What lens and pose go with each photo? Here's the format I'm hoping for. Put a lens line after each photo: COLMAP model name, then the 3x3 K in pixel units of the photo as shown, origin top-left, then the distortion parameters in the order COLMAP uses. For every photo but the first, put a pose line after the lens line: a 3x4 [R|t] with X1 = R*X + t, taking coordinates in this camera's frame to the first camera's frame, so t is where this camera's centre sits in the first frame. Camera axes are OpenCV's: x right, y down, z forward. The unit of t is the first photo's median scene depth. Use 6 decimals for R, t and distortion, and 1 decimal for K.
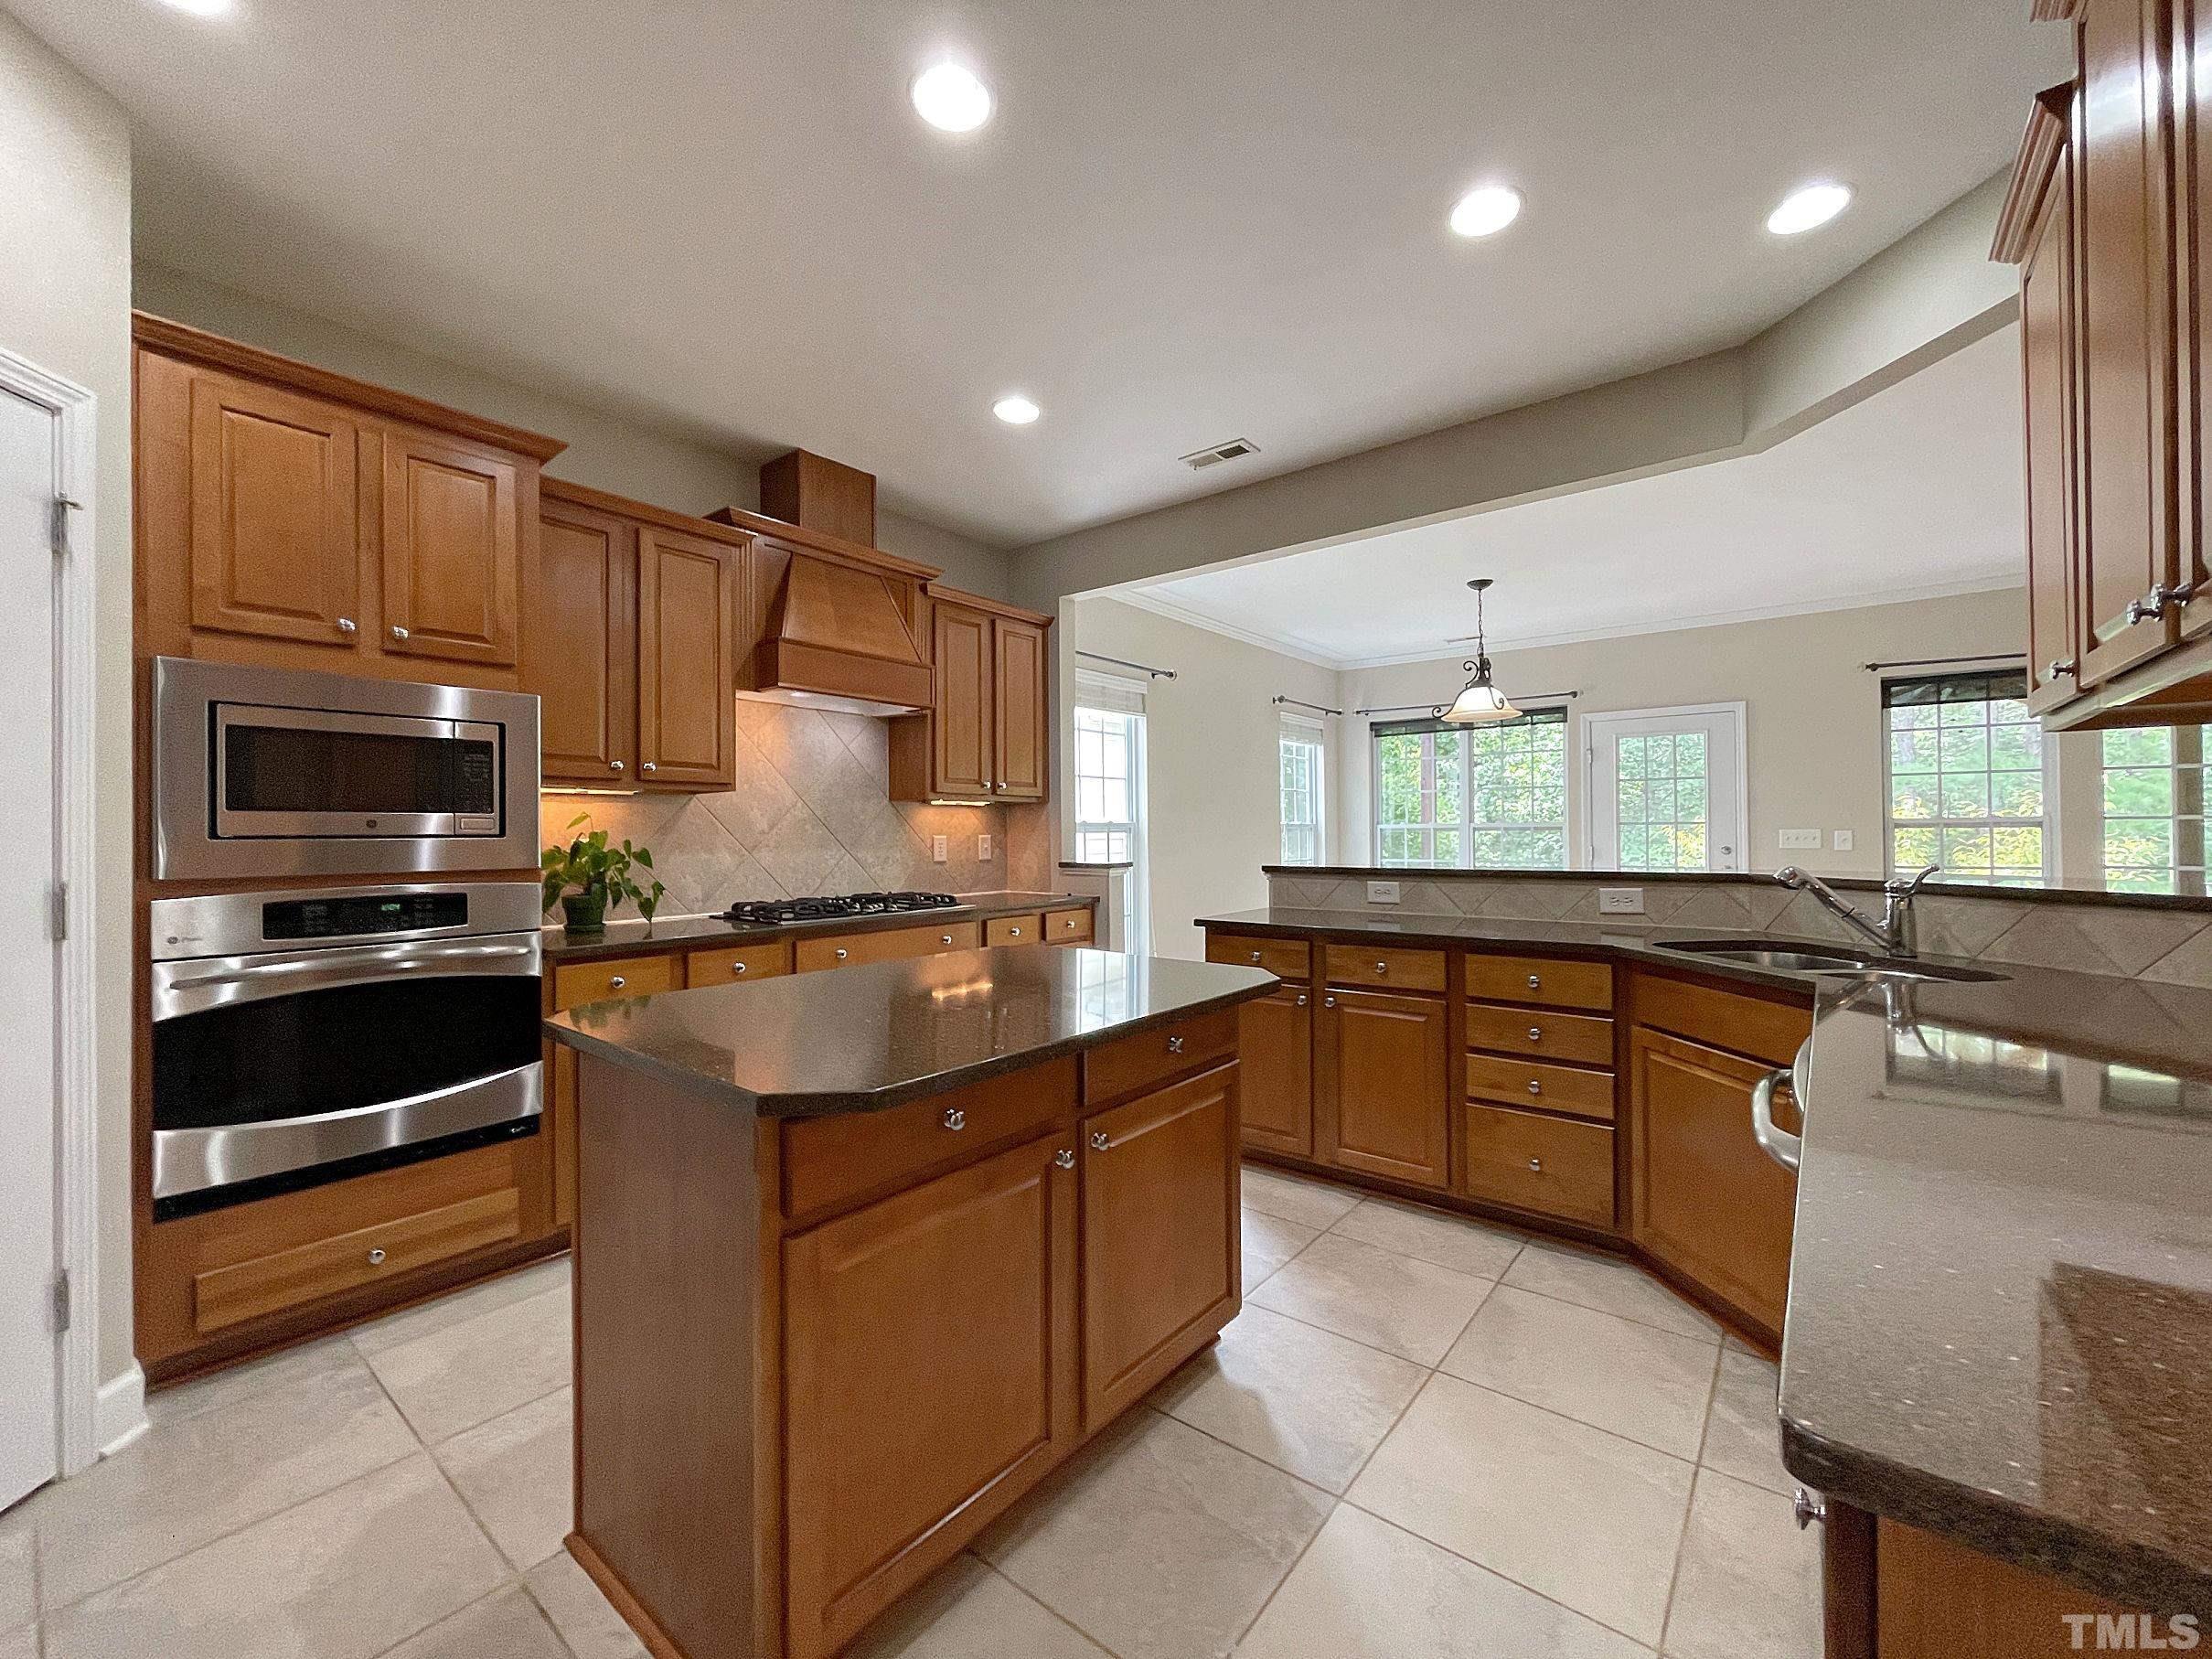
lens RADIAL K [[903.7, 0, 1102.7], [0, 903.7, 829.8], [0, 0, 1]] dist [-0.001250, -0.000110]
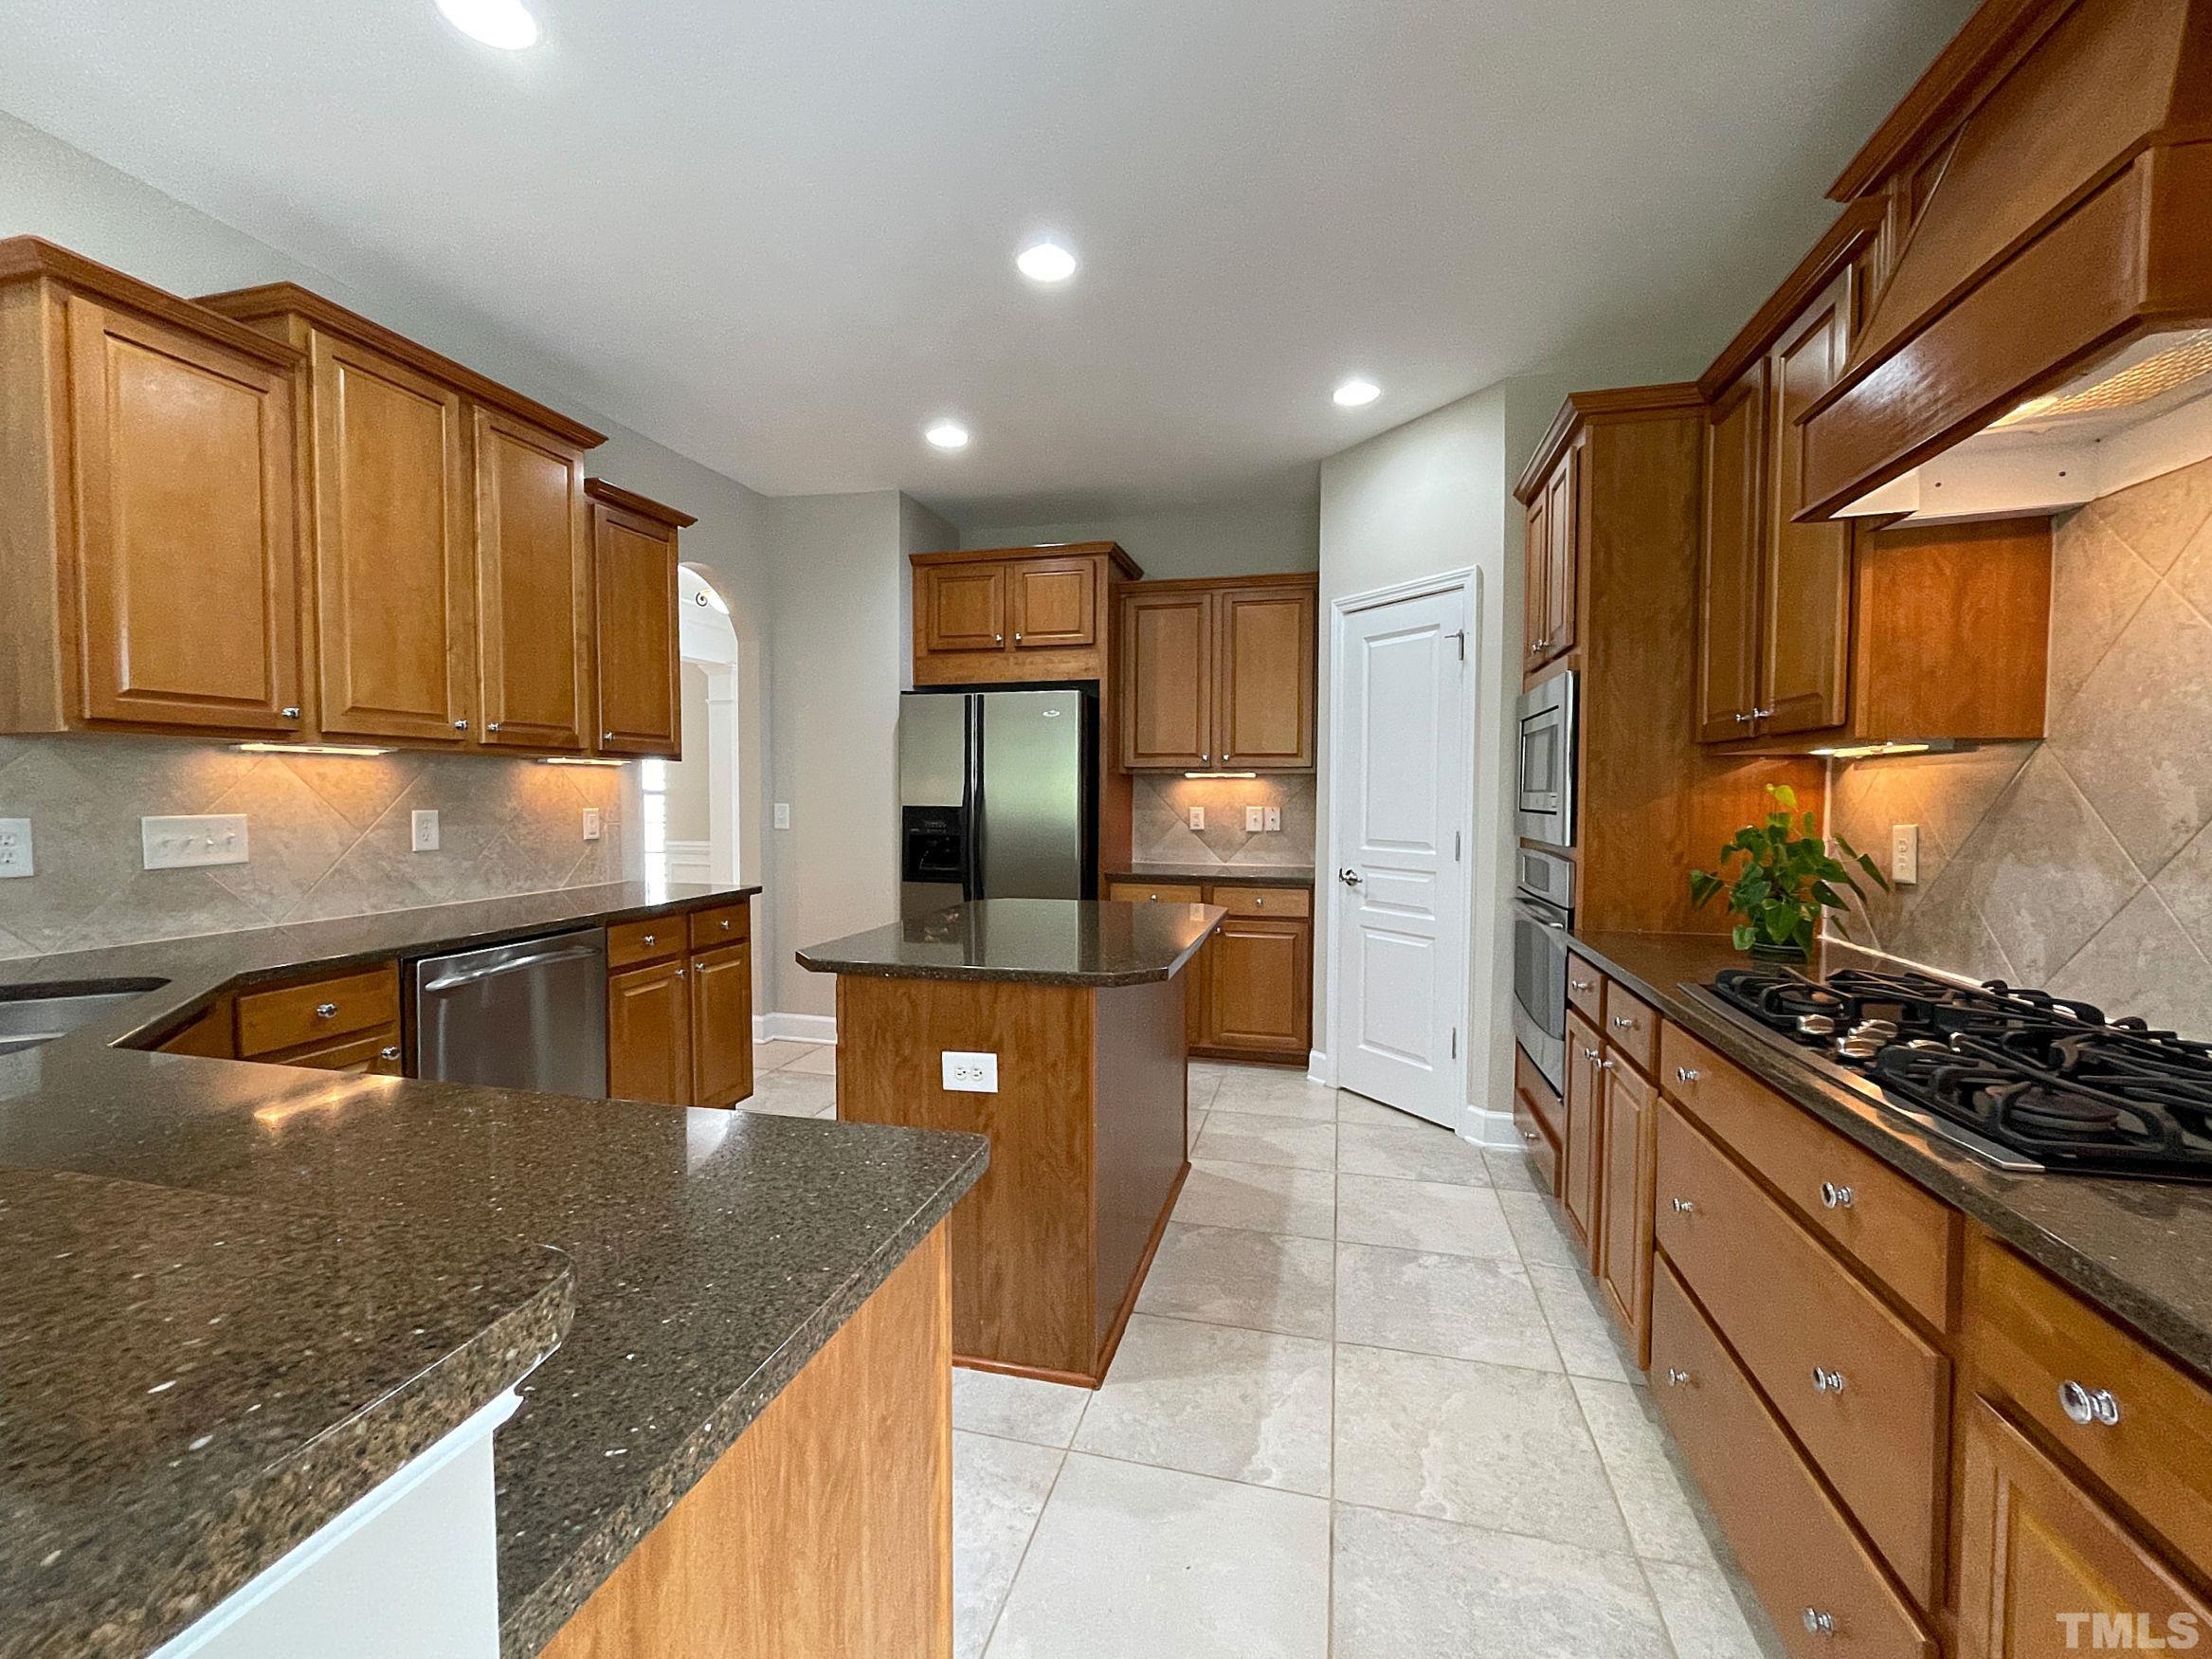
lens RADIAL K [[900.7, 0, 1109.4], [0, 900.7, 827.9], [0, 0, 1]] dist [-0.002837, -0.000435]
pose [[-0.907892, 0.020895, -0.418682, 0.143604], [0.005153, 0.999238, 0.038695, -0.011056], [0.419172, 0.032974, -0.907308, 1.023988]]
